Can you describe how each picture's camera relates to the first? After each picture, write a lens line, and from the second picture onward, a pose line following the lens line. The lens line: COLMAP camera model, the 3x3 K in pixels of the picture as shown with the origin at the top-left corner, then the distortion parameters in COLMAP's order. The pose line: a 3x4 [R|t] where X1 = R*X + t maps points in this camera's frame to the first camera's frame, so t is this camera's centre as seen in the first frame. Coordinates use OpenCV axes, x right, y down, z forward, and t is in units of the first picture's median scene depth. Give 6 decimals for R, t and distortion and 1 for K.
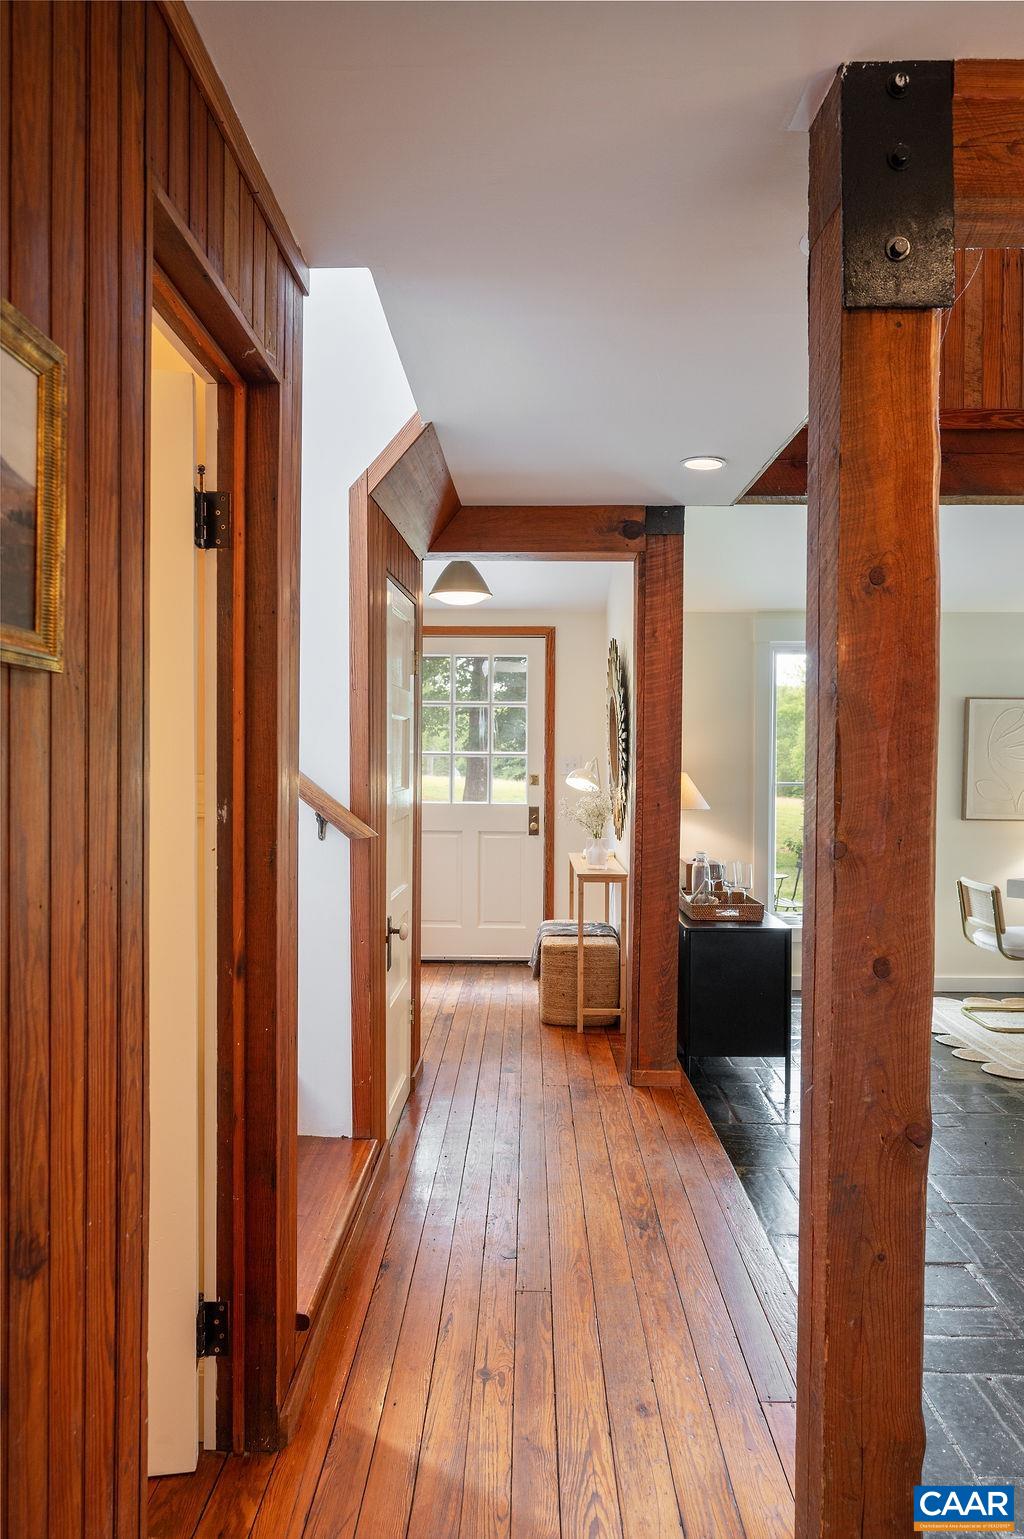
lens RADIAL K [[993.5, 0, 512.0], [0, 993.5, 769.5], [0, 0, 1]] dist [-0.004458, -0.002353]
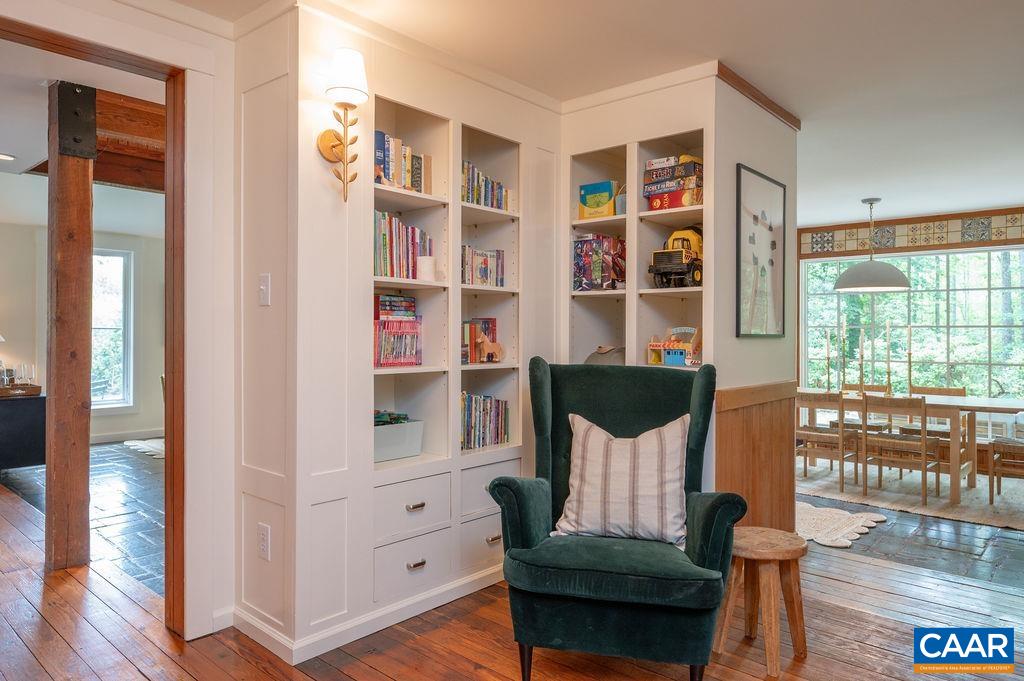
lens RADIAL K [[661.0, 0, 512.0], [0, 661.0, 340.5], [0, 0, 1]] dist [-0.004458, -0.002353]
pose [[0.655249, -0.001970, 0.755410, -0.326469], [0.005400, 0.999983, -0.002076, 0.165506], [-0.755393, 0.005440, 0.655249, -1.533872]]
